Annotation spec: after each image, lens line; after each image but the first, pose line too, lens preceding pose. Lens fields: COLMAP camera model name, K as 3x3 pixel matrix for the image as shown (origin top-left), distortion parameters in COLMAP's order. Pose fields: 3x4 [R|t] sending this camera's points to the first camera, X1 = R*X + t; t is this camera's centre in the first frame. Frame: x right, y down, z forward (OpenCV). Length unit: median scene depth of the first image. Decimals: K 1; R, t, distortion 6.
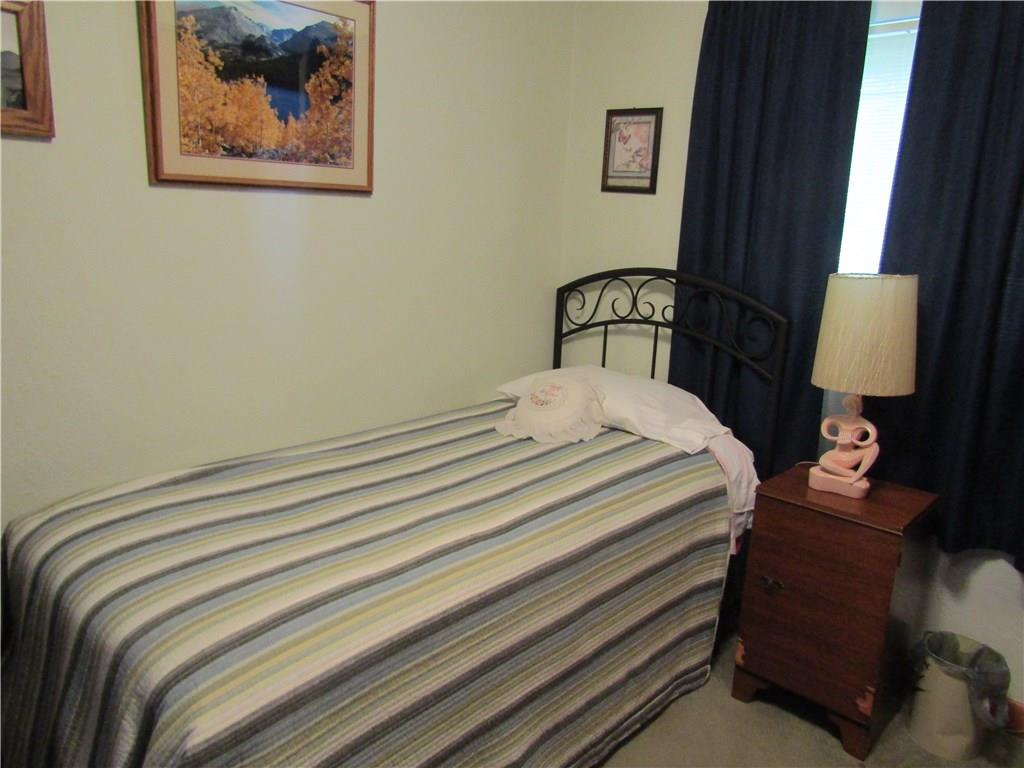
lens RADIAL K [[732.0, 0, 512.0], [0, 732.0, 384.0], [0, 0, 1]] dist [-0.003992, -0.001824]
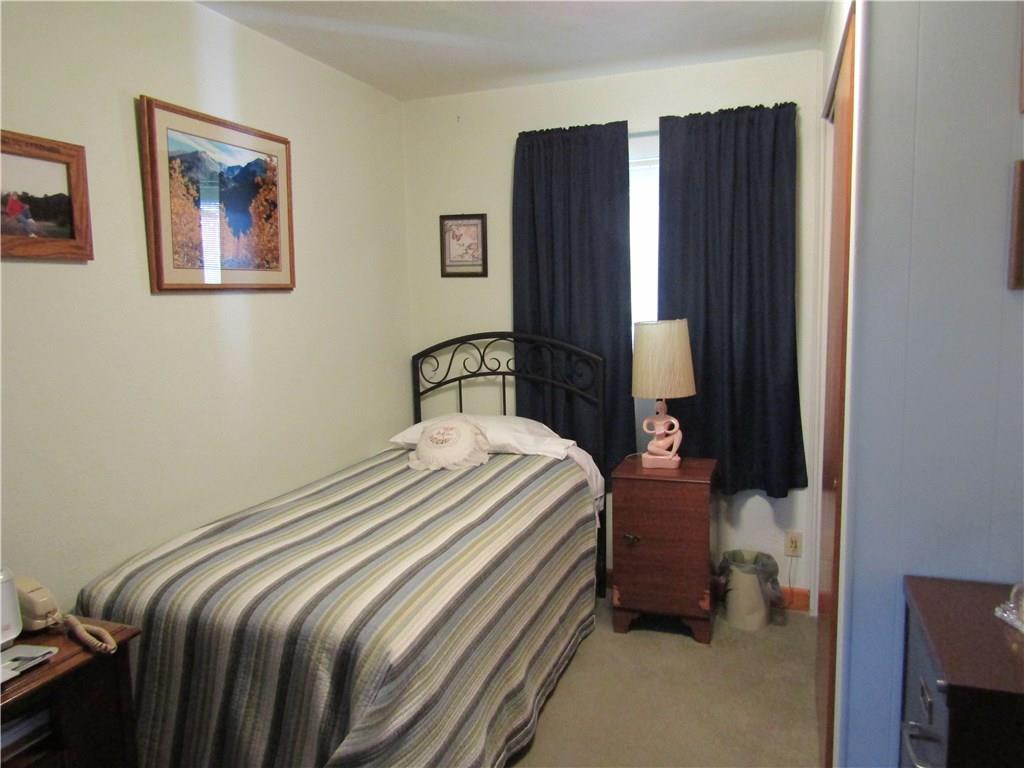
lens RADIAL K [[732.0, 0, 512.0], [0, 732.0, 384.0], [0, 0, 1]] dist [-0.003992, -0.001824]
pose [[0.918001, -0.111639, 0.380541, -0.362307], [0.150867, 0.985723, -0.074767, 0.045516], [-0.366761, 0.126047, 0.921737, -0.262602]]
